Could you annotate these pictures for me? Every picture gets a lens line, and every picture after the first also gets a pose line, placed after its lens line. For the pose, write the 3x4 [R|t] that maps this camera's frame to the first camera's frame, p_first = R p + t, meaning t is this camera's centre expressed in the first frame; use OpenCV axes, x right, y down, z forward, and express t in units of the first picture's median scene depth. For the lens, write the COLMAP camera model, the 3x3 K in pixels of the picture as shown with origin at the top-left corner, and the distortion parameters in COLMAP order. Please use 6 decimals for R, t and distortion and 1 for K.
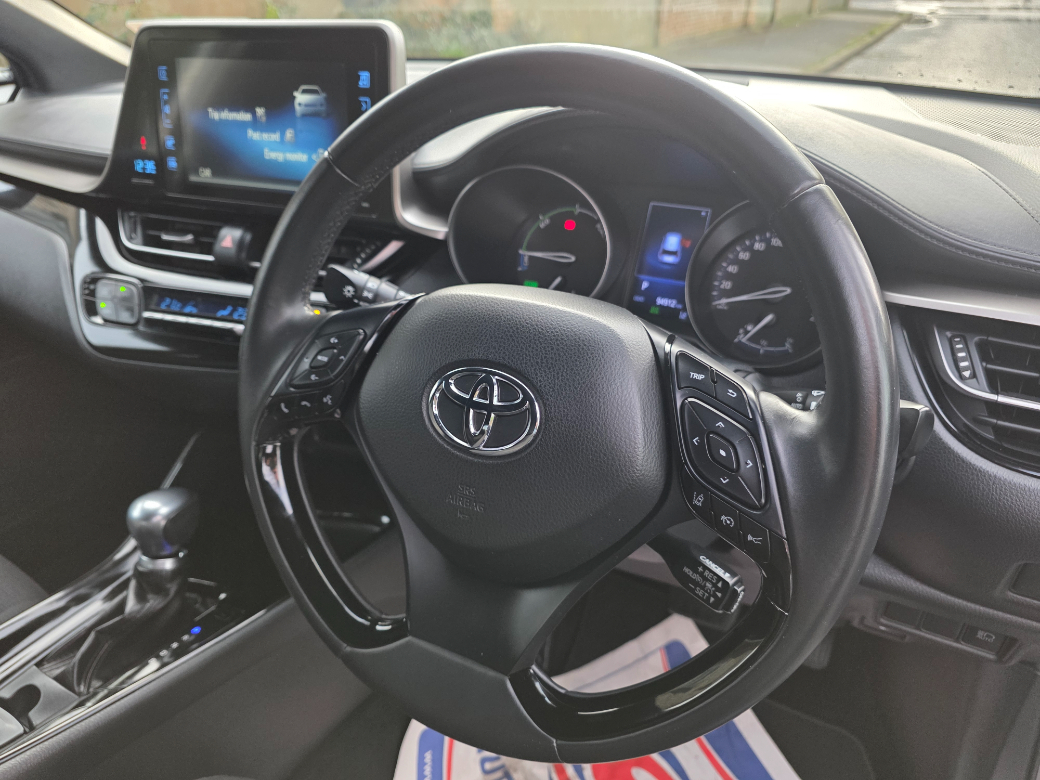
lens RADIAL K [[730.2, 0, 520.0], [0, 730.2, 390.0], [0, 0, 1]] dist [0.029376, -0.000248]
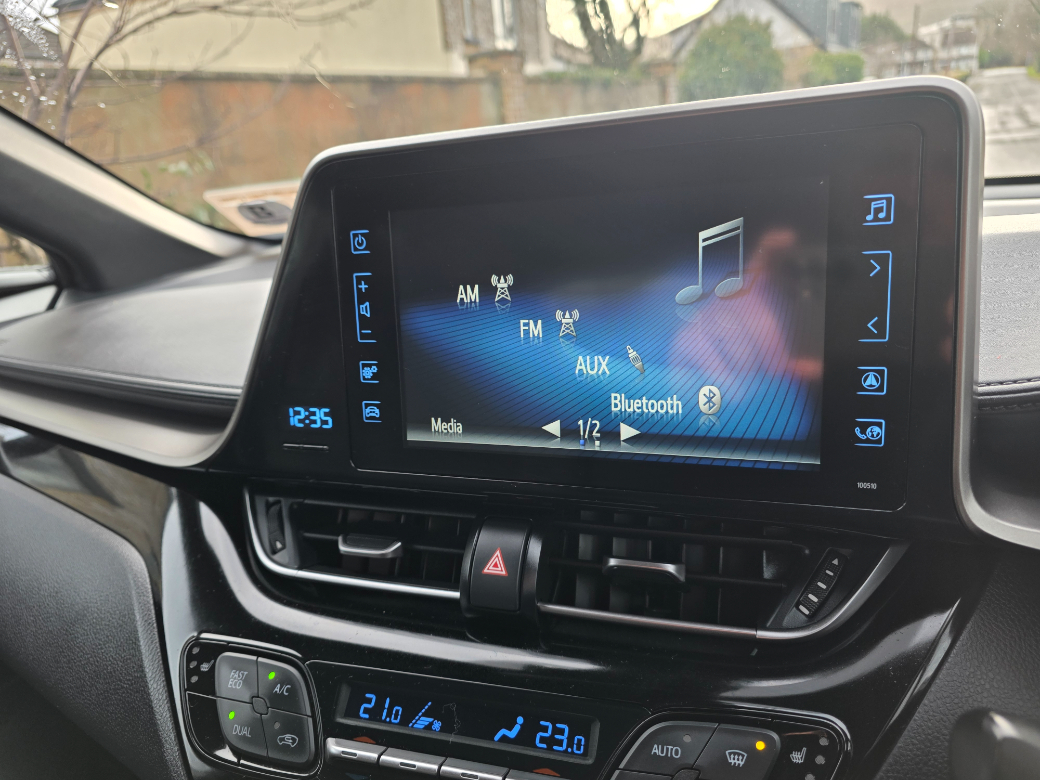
lens RADIAL K [[730.2, 0, 520.0], [0, 730.2, 390.0], [0, 0, 1]] dist [0.029376, -0.000248]
pose [[0.996348, -0.084977, -0.008376, -0.362711], [0.081896, 0.978751, -0.187990, -0.217775], [0.024173, 0.186618, 0.982135, 0.504740]]
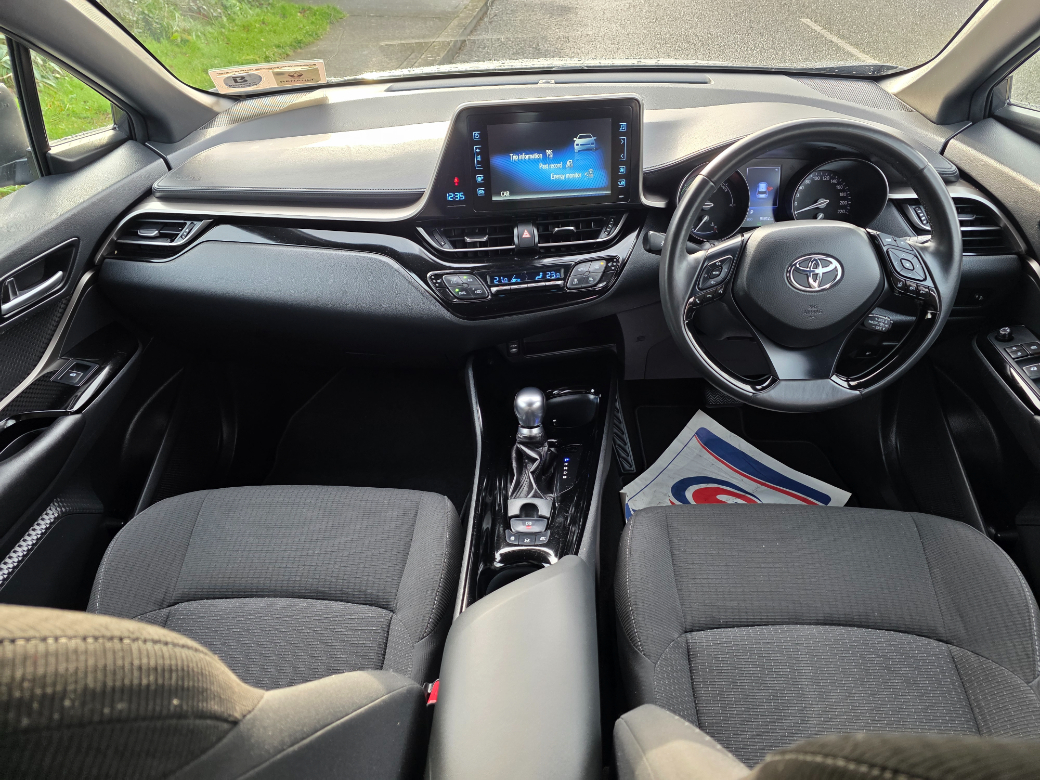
lens RADIAL K [[731.6, 0, 520.0], [0, 731.6, 390.0], [0, 0, 1]] dist [0.072260, 0.000171]
pose [[0.887603, -0.272379, 0.371444, -1.089111], [0.233999, 0.961254, 0.145722, -0.107938], [-0.396744, -0.042426, 0.916948, -0.494375]]
